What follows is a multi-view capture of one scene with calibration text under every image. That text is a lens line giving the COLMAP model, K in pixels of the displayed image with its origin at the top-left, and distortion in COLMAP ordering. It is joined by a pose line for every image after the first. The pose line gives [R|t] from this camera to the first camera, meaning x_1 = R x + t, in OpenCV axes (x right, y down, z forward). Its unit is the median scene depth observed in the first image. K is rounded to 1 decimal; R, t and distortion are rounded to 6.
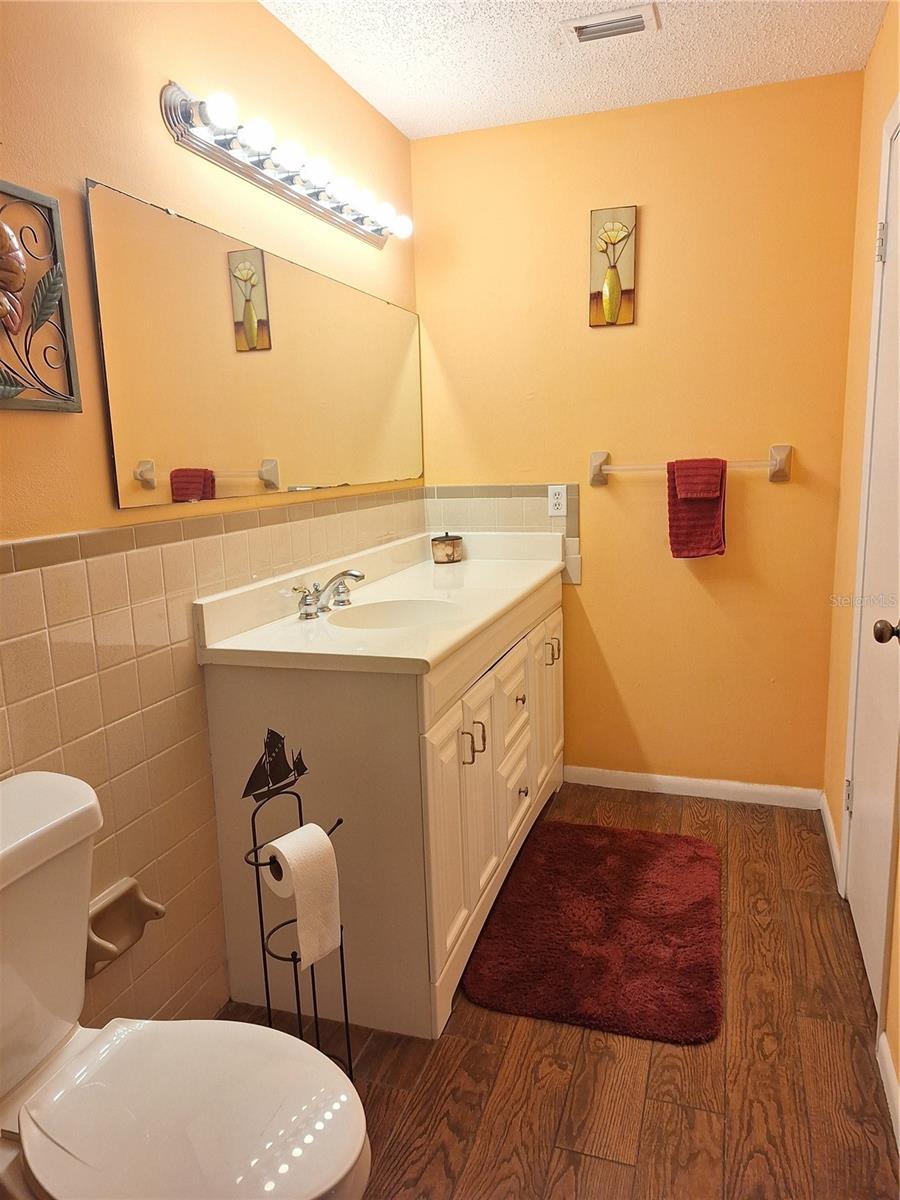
lens RADIAL K [[838.8, 0, 452.5], [0, 838.8, 600.5], [0, 0, 1]] dist [0.087379, -0.055175]
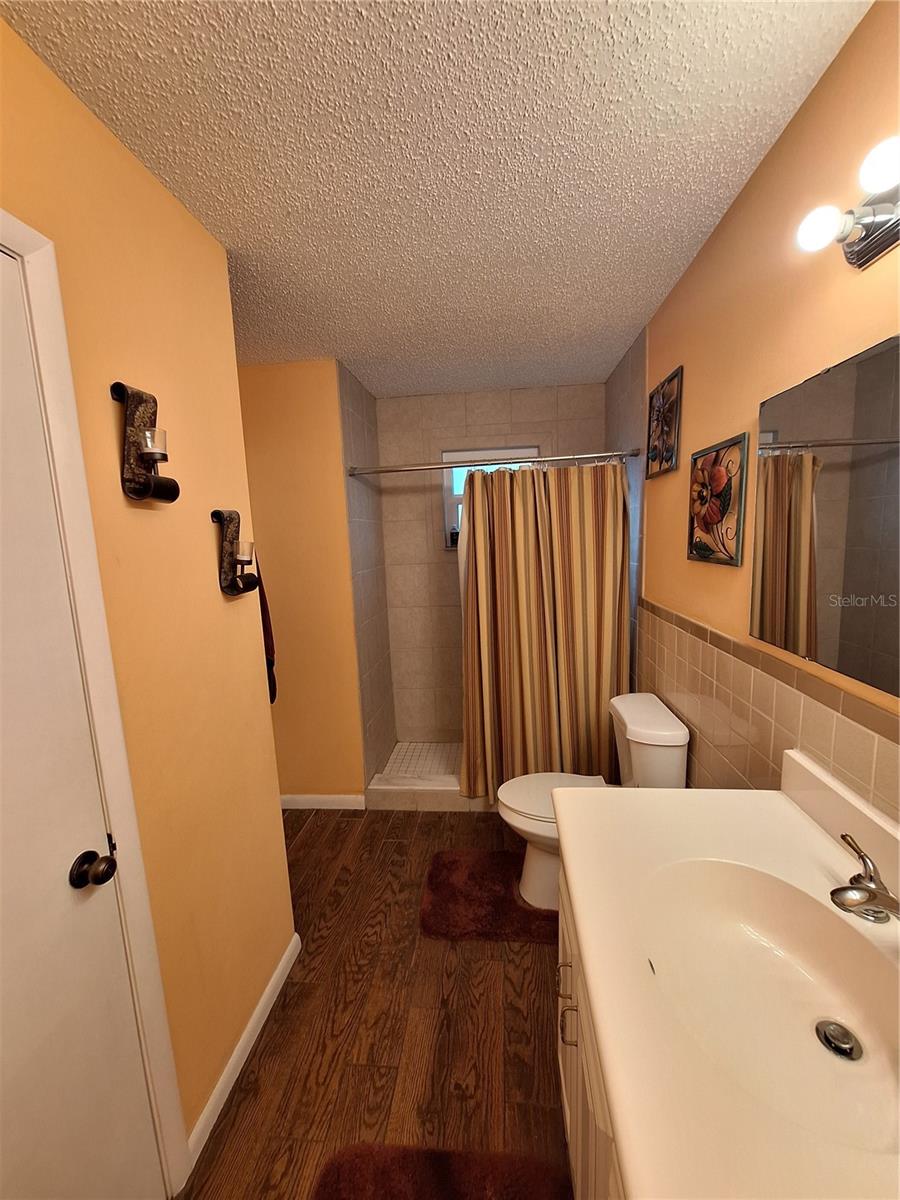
lens RADIAL K [[481.7, 0, 451.7], [0, 481.7, 601.1], [0, 0, 1]] dist [0.000333, 0.000056]
pose [[-0.975340, 0.097174, -0.198162, 0.229943], [0.030724, 0.948895, 0.314094, -0.416367], [0.218557, 0.300261, -0.928481, 1.588096]]
